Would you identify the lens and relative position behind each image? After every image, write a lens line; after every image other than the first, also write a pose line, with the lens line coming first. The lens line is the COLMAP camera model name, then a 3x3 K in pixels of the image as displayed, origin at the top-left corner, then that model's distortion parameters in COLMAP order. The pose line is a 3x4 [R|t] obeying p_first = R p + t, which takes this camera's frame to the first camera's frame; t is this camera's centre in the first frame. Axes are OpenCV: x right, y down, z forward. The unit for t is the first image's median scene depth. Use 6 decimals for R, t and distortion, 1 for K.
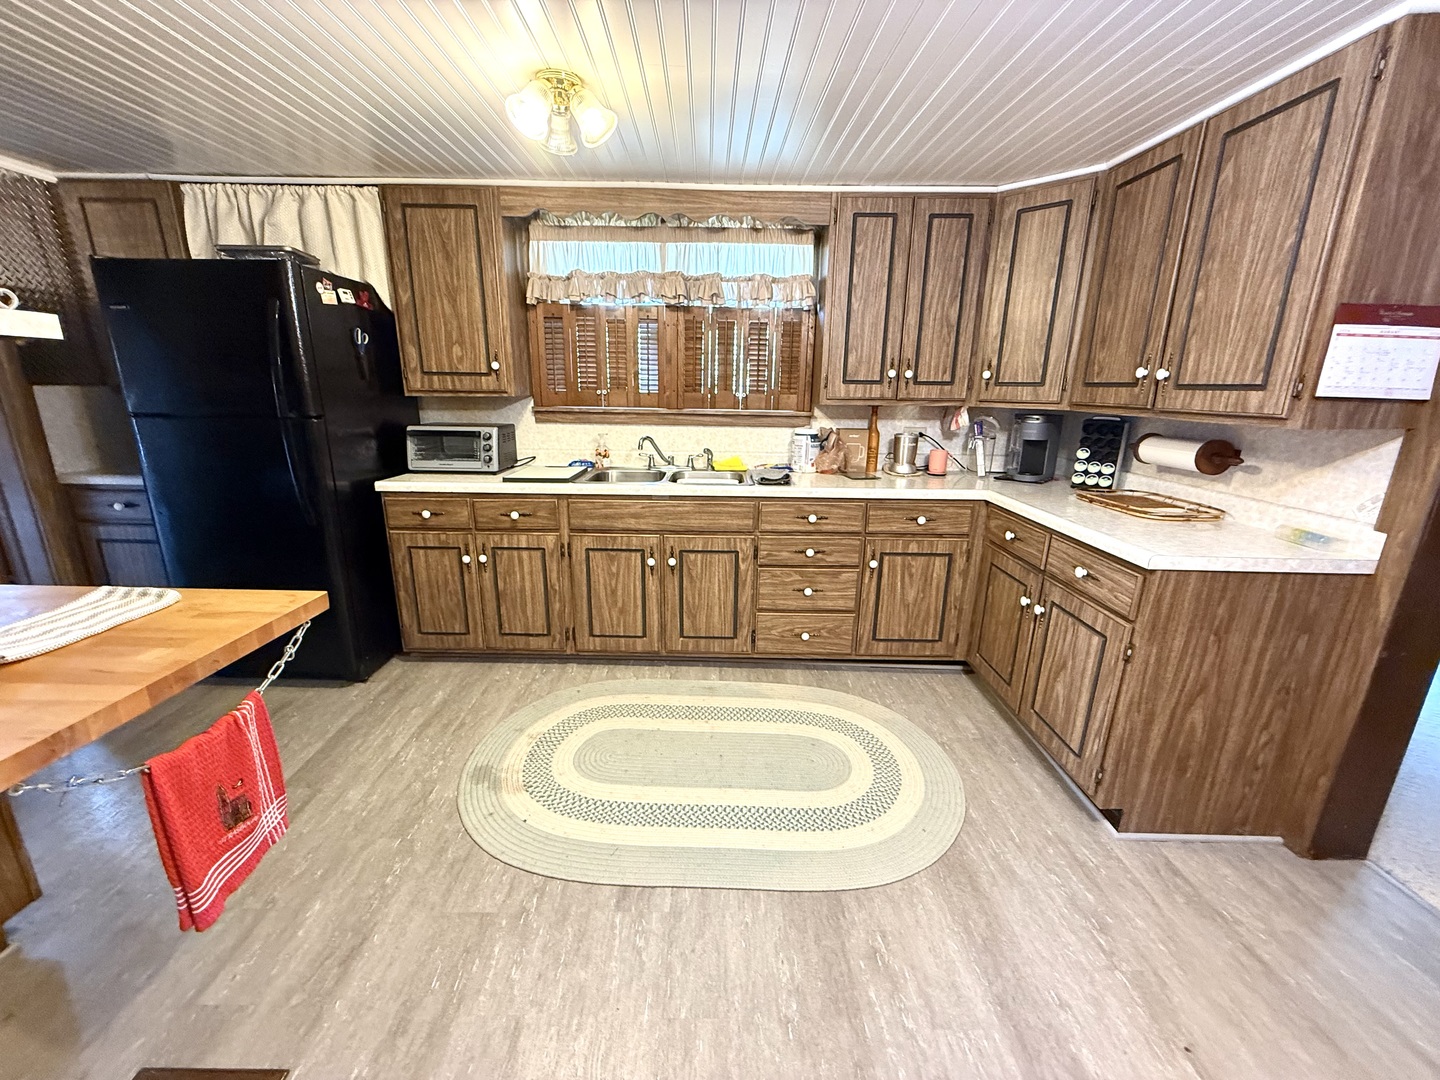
lens RADIAL K [[577.3, 0, 711.2], [0, 577.3, 538.8], [0, 0, 1]] dist [0.001468, -0.000044]
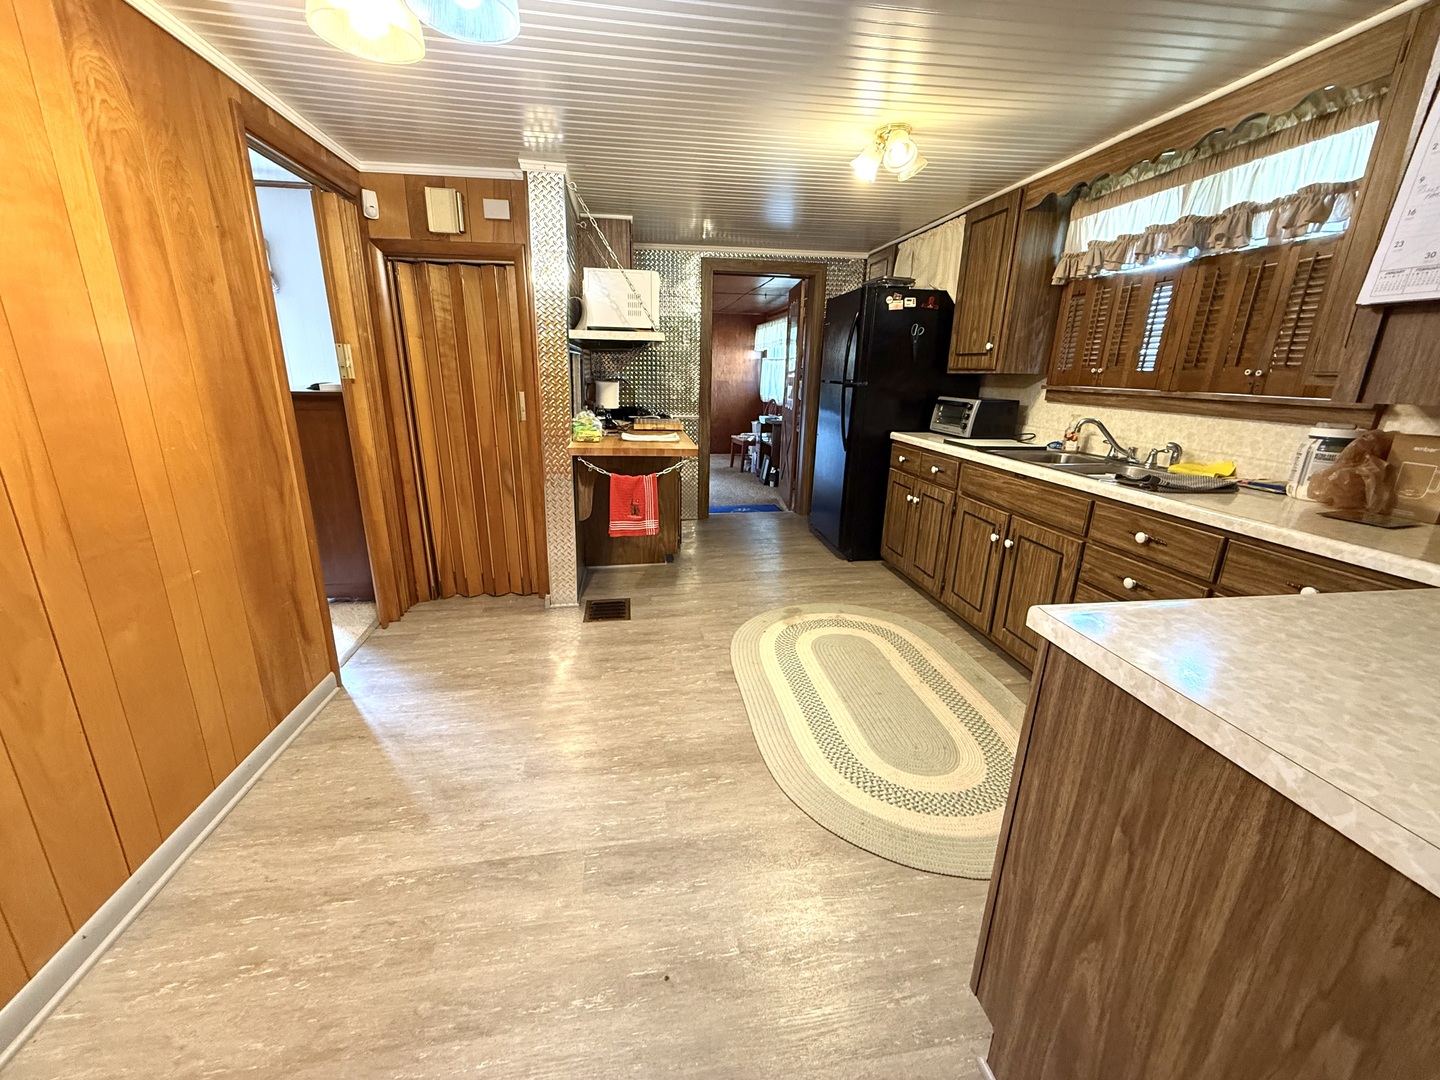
lens RADIAL K [[574.2, 0, 712.2], [0, 574.2, 539.2], [0, 0, 1]] dist [0.000942, -0.000006]
pose [[0.145482, 0.271391, -0.951411, 0.773938], [-0.273679, 0.935156, 0.224905, -0.047661], [0.950755, 0.227661, 0.210322, 0.332518]]
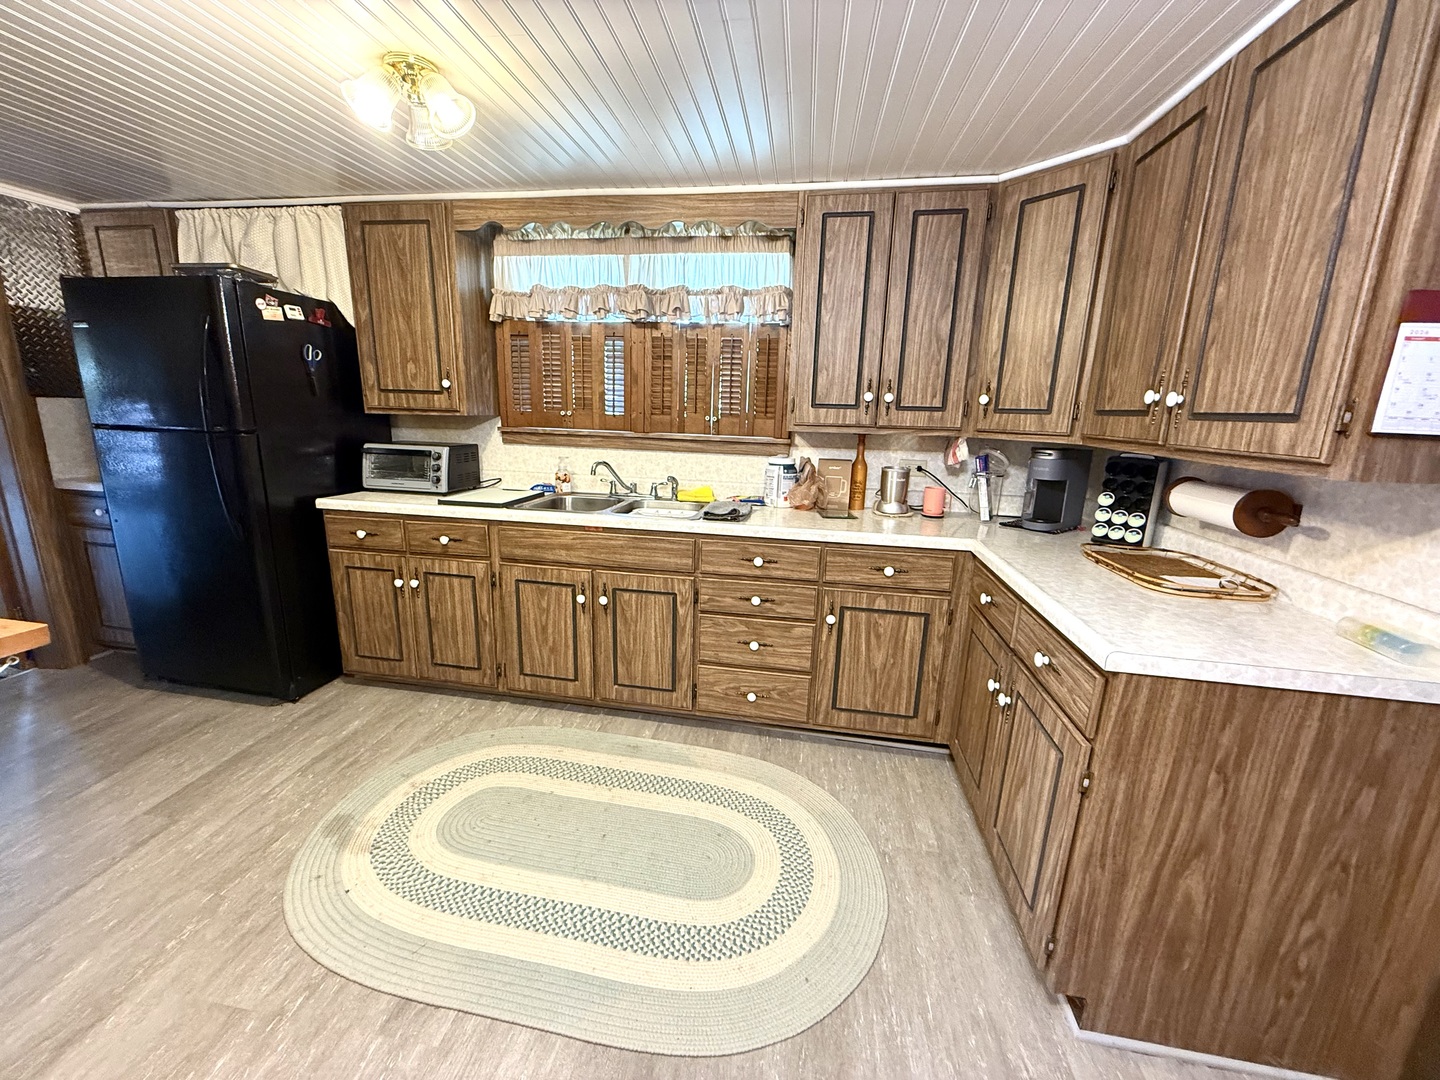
lens RADIAL K [[574.2, 0, 712.2], [0, 574.2, 539.2], [0, 0, 1]] dist [0.000942, -0.000006]
pose [[0.986302, 0.051359, -0.156751, 0.237029], [-0.057683, 0.997684, -0.036060, -0.033275], [0.154536, 0.044607, 0.986980, 0.140033]]
